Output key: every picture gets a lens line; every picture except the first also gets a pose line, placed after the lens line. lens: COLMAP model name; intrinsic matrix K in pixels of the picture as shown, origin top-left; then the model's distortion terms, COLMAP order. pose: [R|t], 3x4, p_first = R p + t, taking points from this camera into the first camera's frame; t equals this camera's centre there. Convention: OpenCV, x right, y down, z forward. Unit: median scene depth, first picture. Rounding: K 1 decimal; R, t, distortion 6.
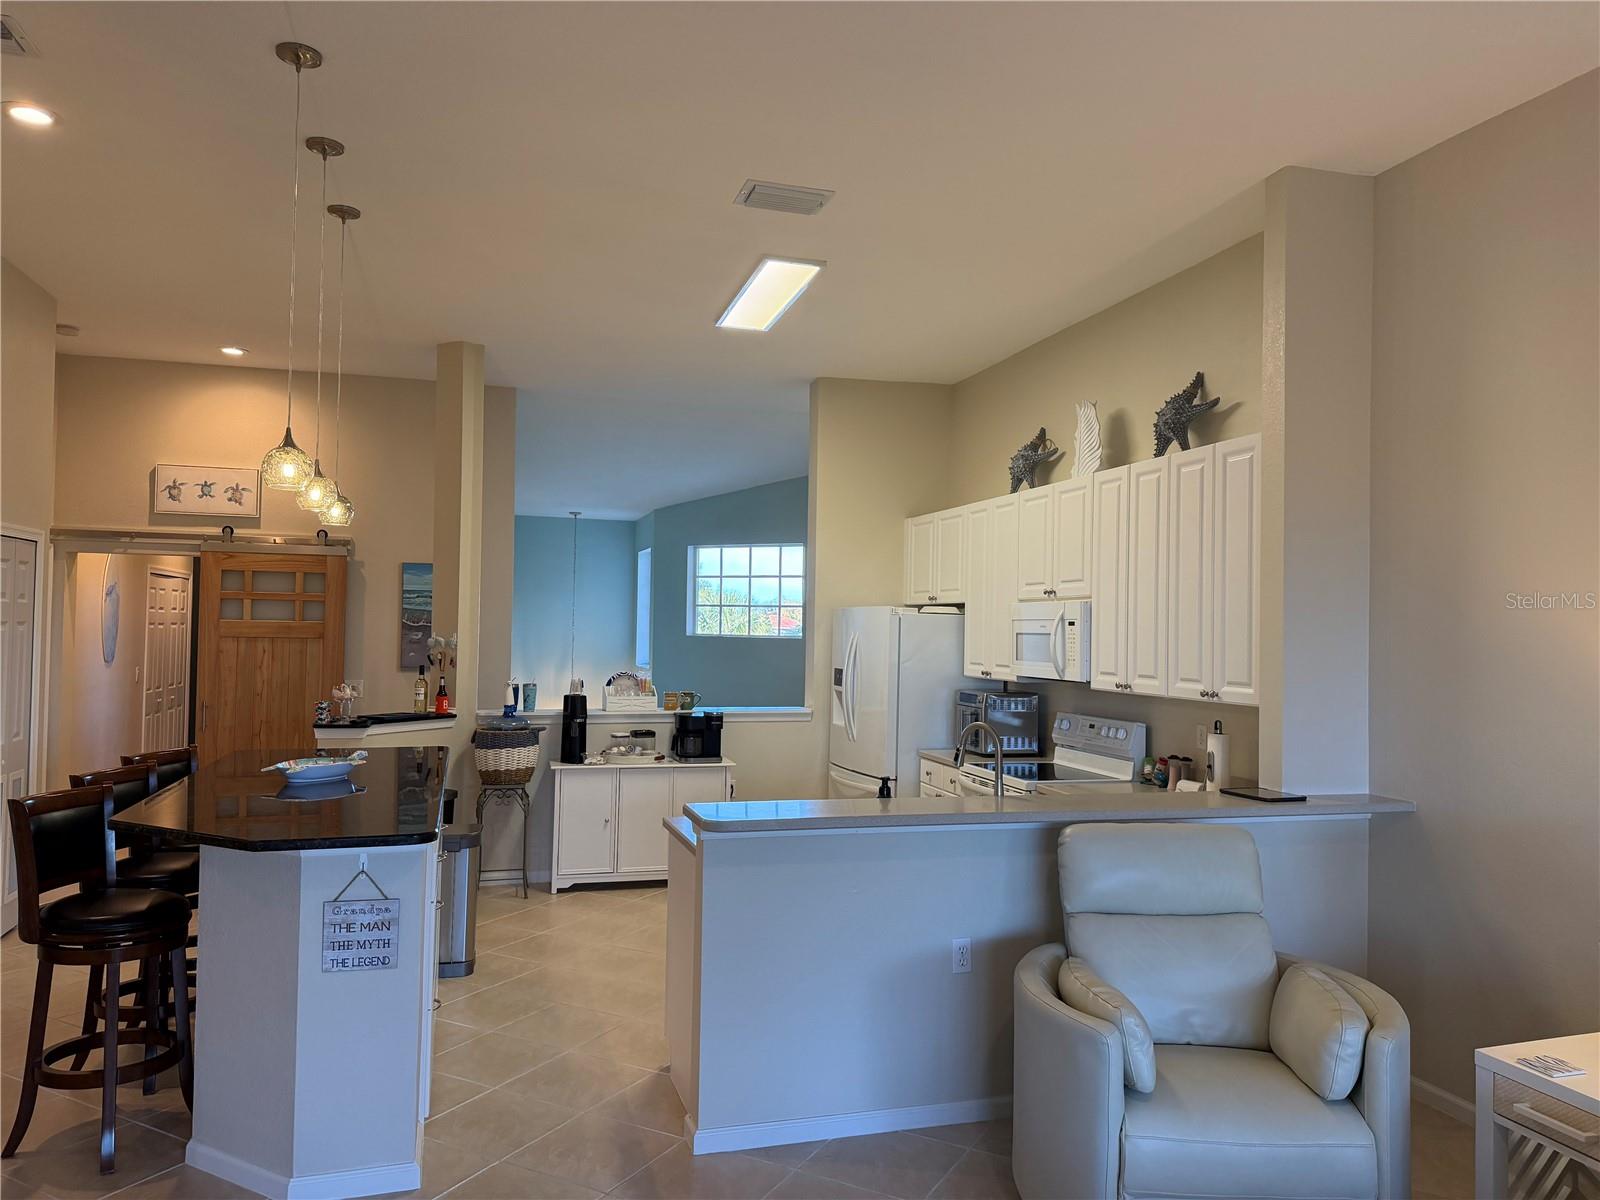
lens RADIAL K [[1117.5, 0, 813.4], [0, 1117.5, 598.9], [0, 0, 1]] dist [0.070501, -0.091038]
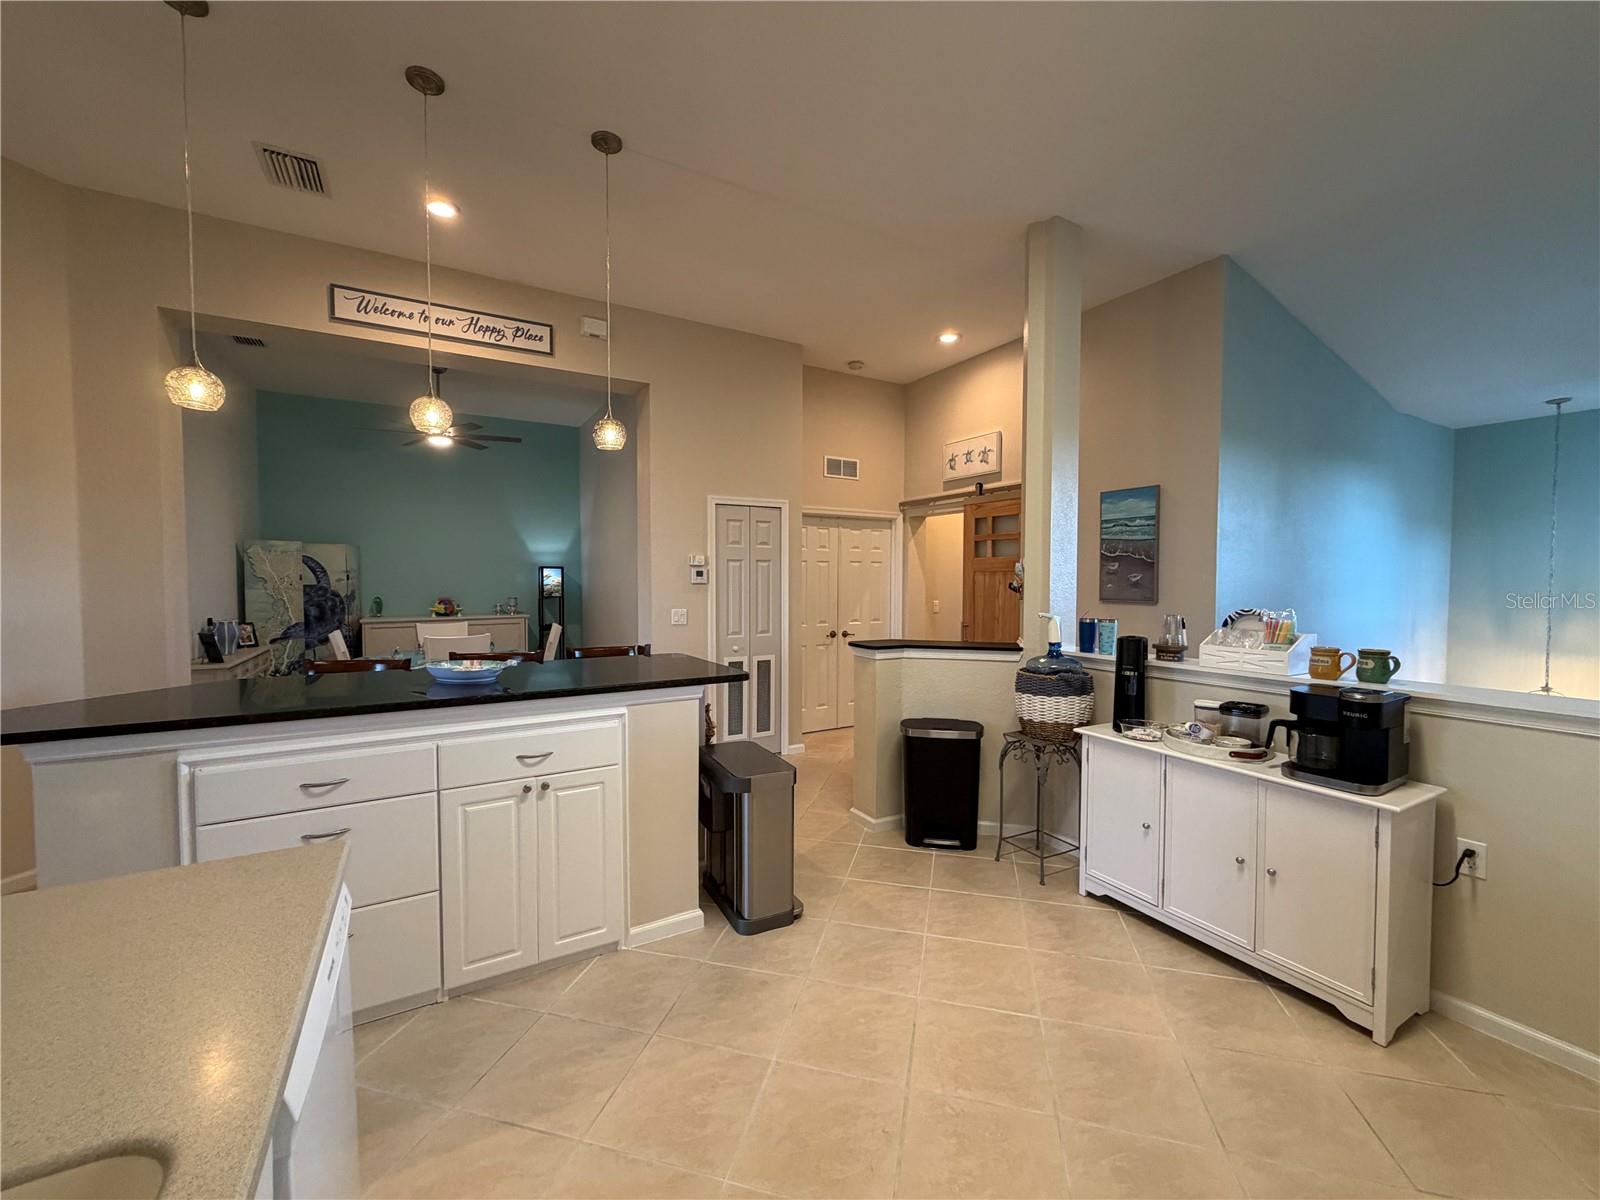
lens RADIAL K [[637.3, 0, 792.9], [0, 637.3, 600.7], [0, 0, 1]] dist [0.000177, 0.000677]
pose [[0.225408, 0.018459, -0.974089, 0.129785], [0.030203, 0.999208, 0.025924, 0.043201], [0.973796, -0.035264, 0.224672, 0.663789]]
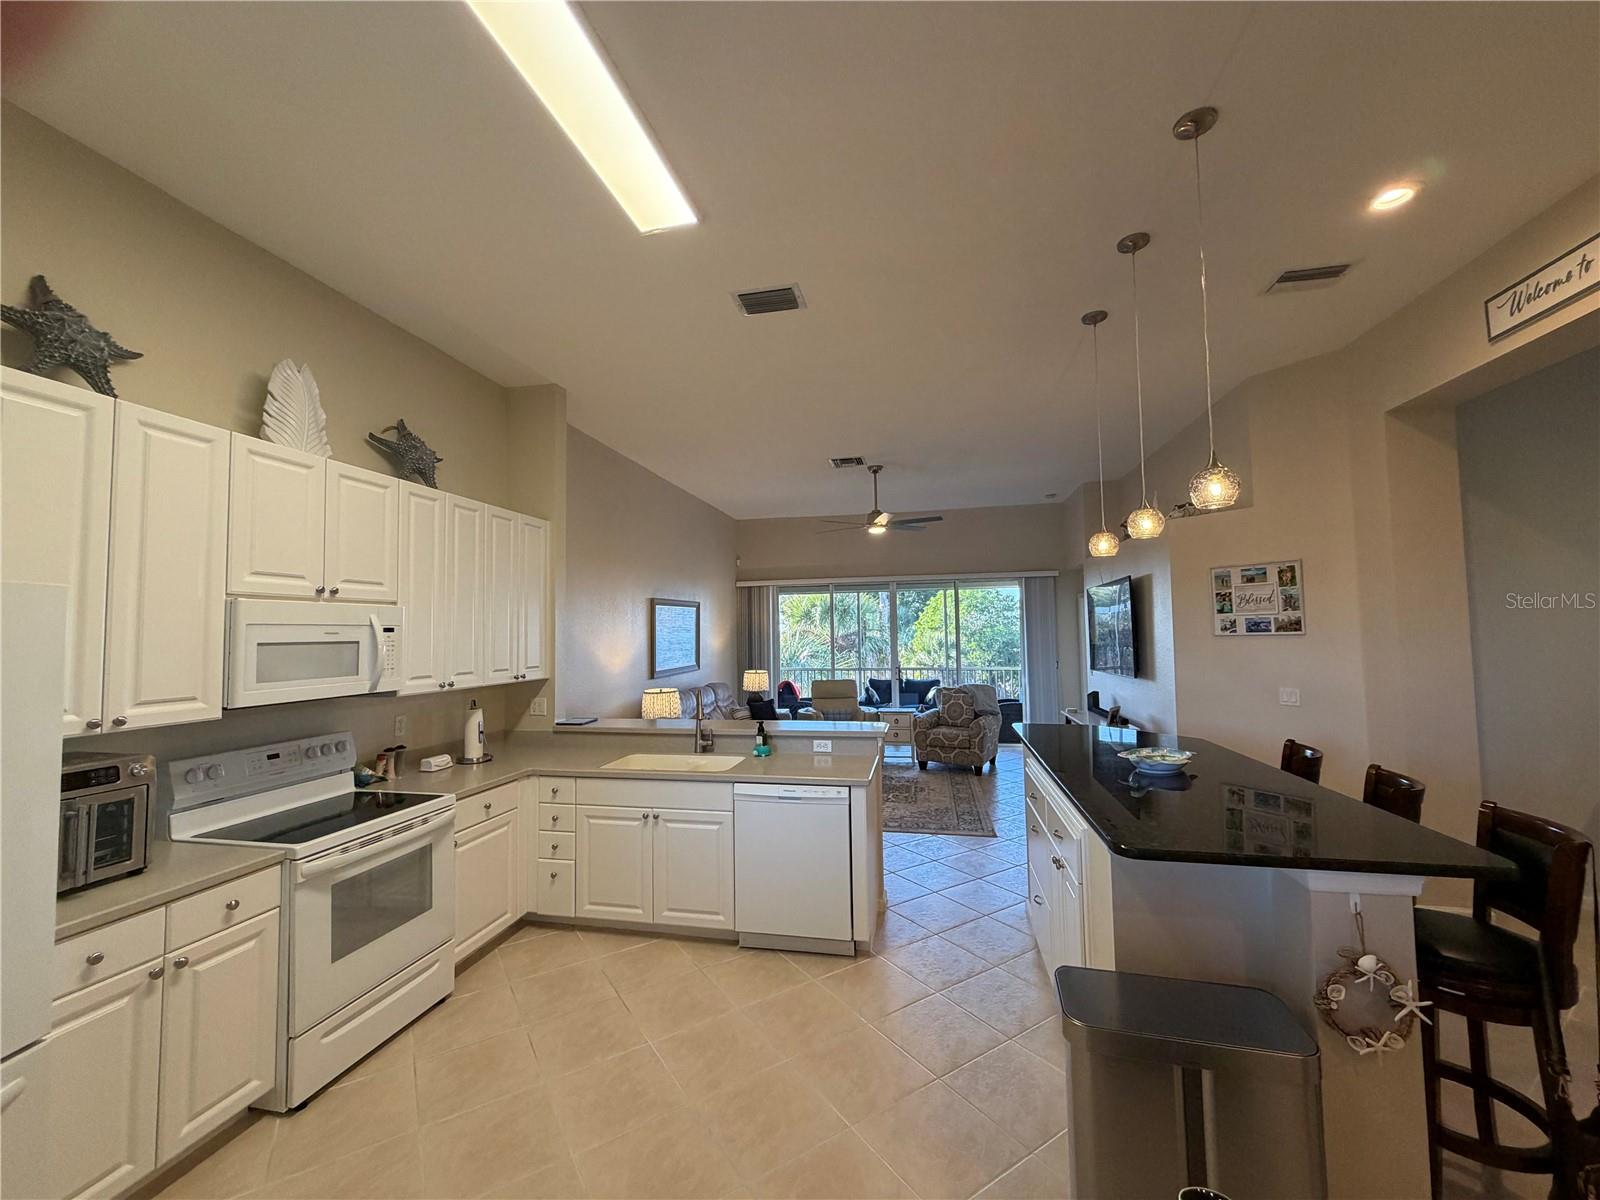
lens RADIAL K [[637.3, 0, 796.2], [0, 637.3, 601.1], [0, 0, 1]] dist [0.000177, 0.000677]
pose [[-0.874506, 0.021845, 0.484522, -0.246800], [-0.012673, 0.997615, -0.067851, 0.022389], [-0.484848, -0.065477, -0.872144, 0.987560]]
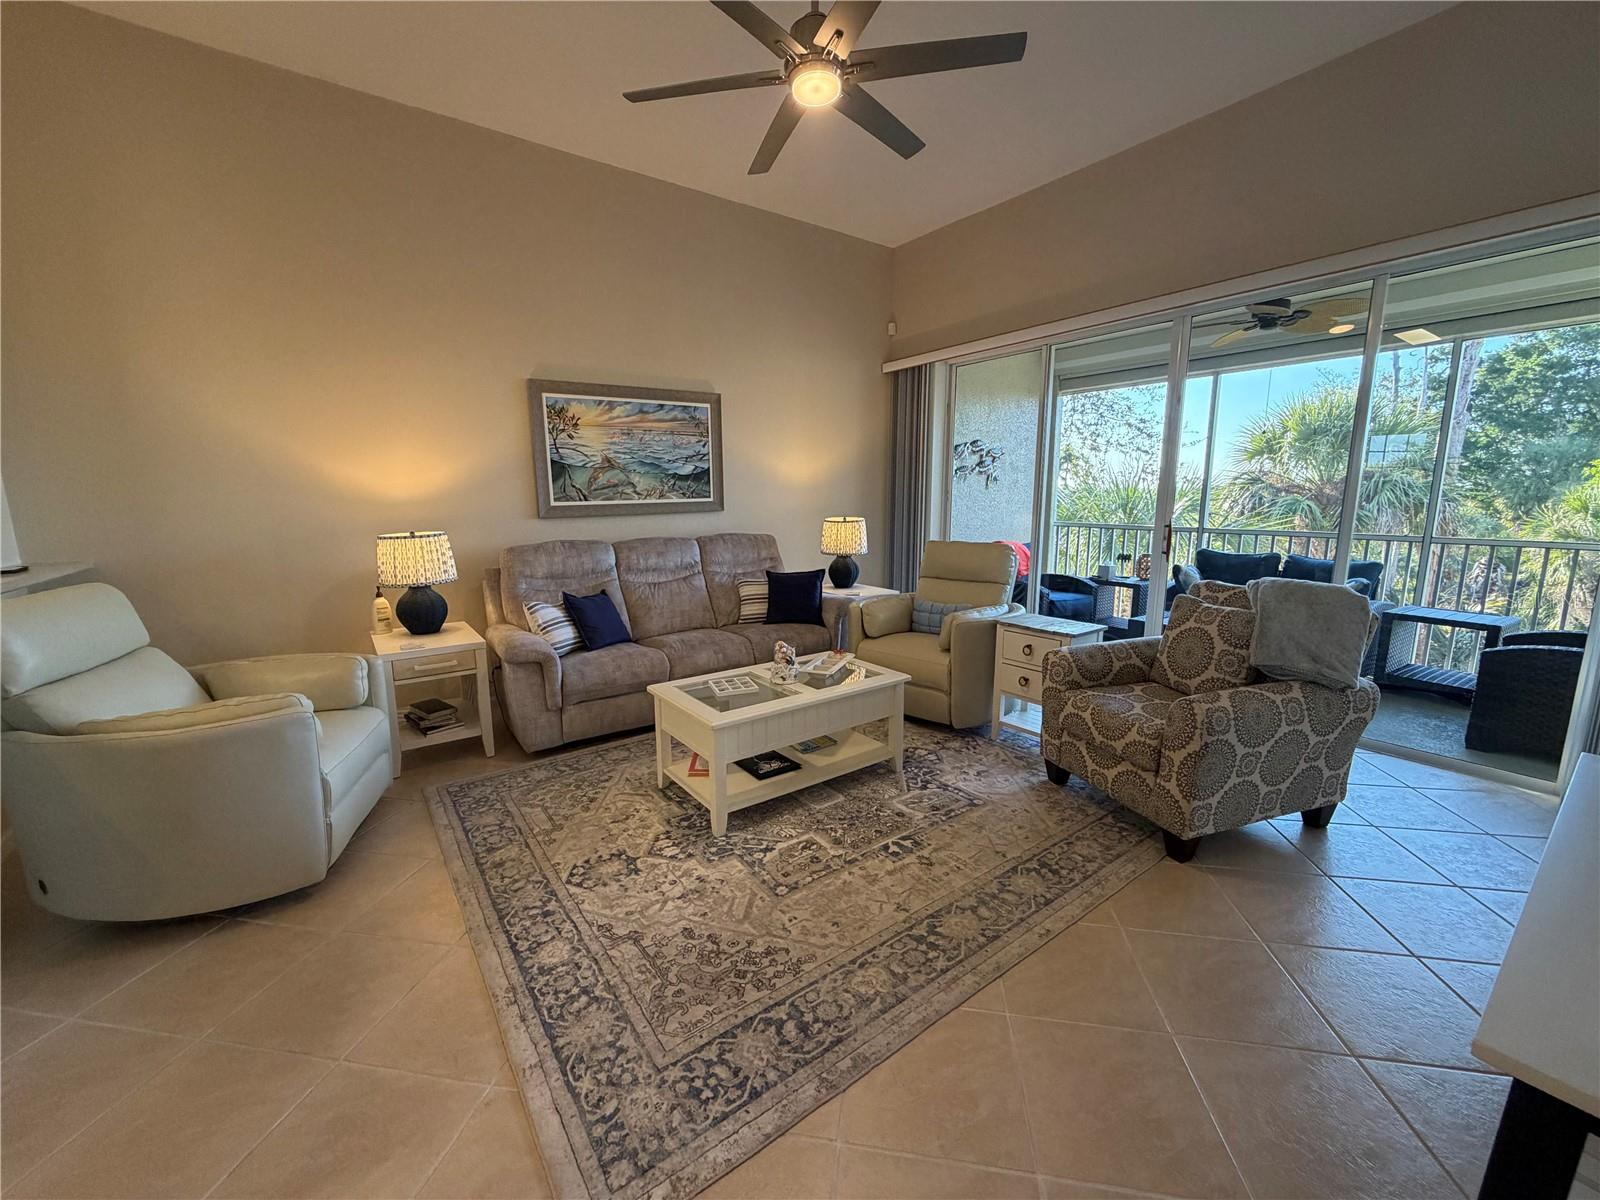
lens RADIAL K [[637.3, 0, 799.3], [0, 637.3, 607.1], [0, 0, 1]] dist [0.000177, 0.000677]
pose [[-0.322171, -0.184042, 0.928620, -0.224284], [-0.027260, 0.982318, 0.185227, 0.041404], [-0.946289, 0.034361, -0.321491, 0.259683]]
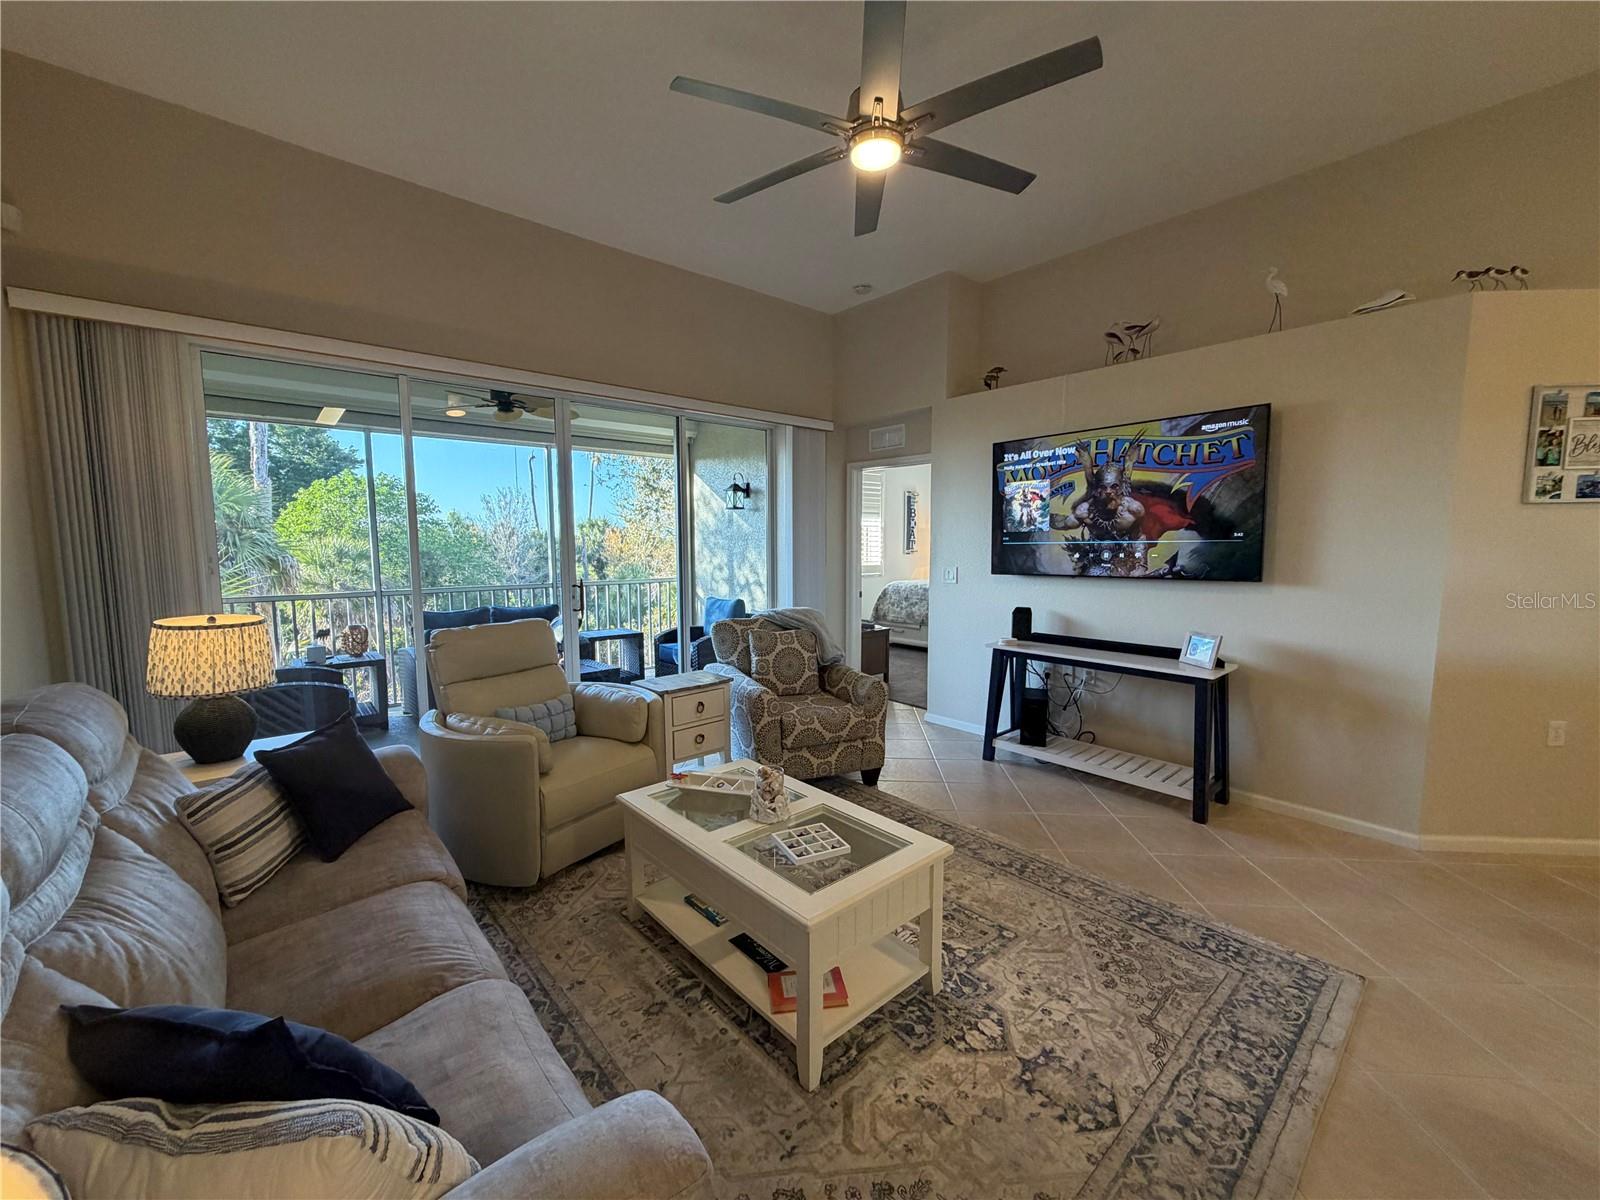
lens RADIAL K [[637.3, 0, 797.6], [0, 637.3, 601.9], [0, 0, 1]] dist [0.000177, 0.000677]
pose [[-0.912960, 0.025174, -0.407271, 0.243394], [-0.000805, 0.997982, 0.063492, 0.042878], [0.408048, 0.058293, -0.911098, 0.409198]]
